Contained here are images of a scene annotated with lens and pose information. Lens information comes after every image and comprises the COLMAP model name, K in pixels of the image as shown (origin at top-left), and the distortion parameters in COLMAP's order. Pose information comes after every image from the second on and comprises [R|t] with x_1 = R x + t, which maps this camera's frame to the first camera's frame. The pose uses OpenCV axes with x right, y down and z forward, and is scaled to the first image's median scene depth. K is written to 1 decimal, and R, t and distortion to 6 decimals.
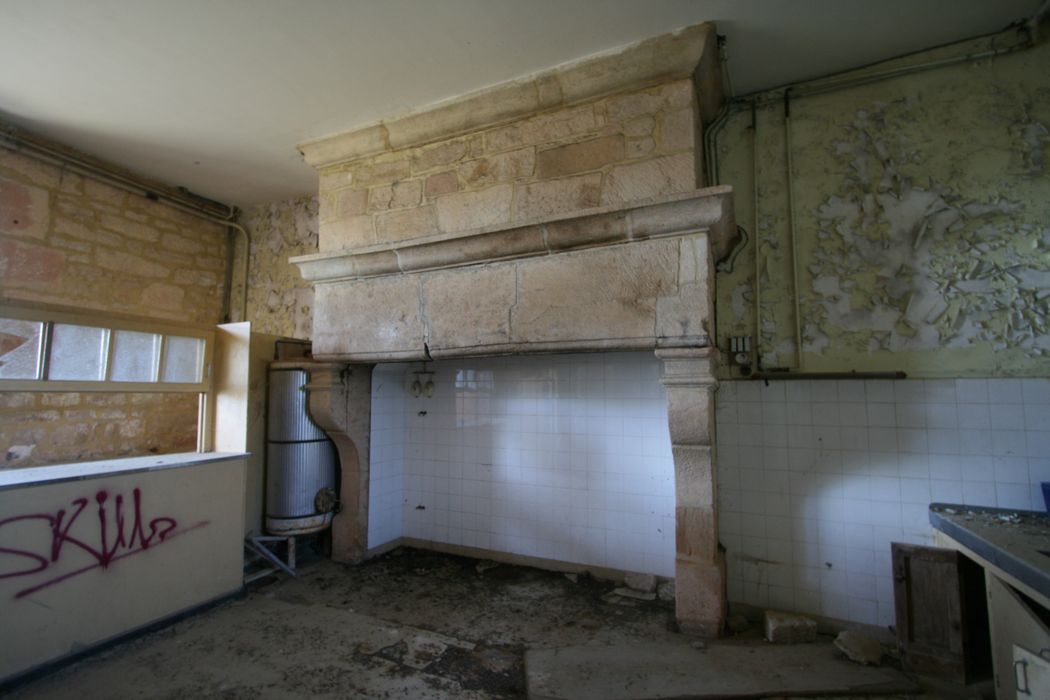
lens RADIAL K [[480.3, 0, 521.4], [0, 480.3, 350.3], [0, 0, 1]] dist [-0.015297, 0.001437]
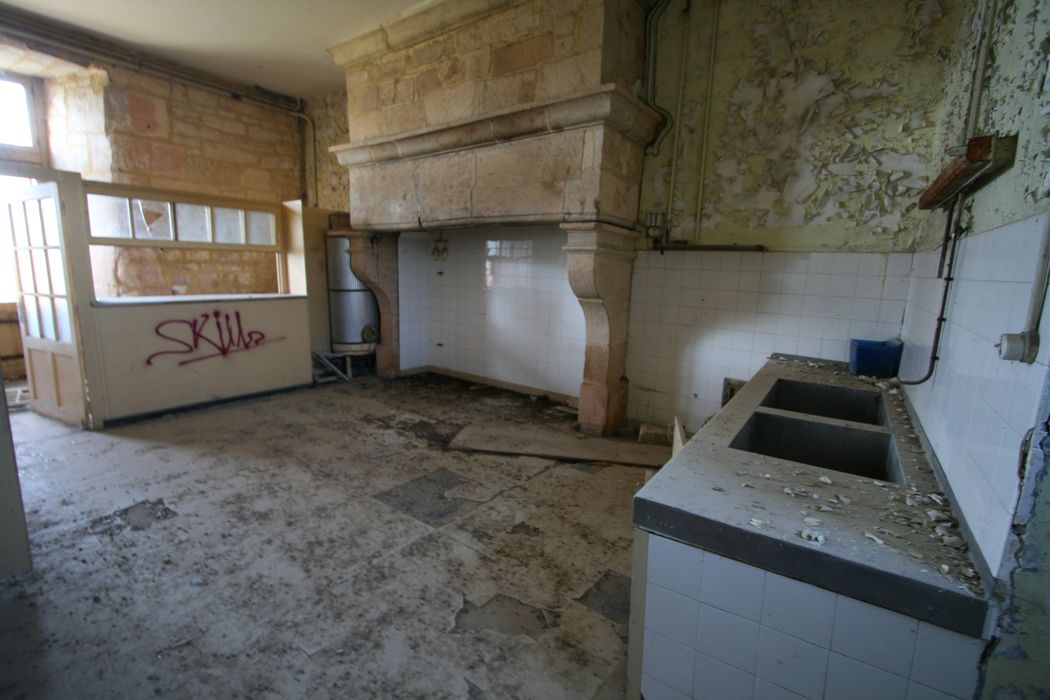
lens RADIAL K [[480.3, 0, 525.9], [0, 480.3, 350.6], [0, 0, 1]] dist [-0.015297, 0.001437]
pose [[0.975019, 0.065926, -0.212110, 0.437258], [-0.009071, 0.965959, 0.258535, -0.003854], [0.221934, -0.250152, 0.942427, -0.294965]]
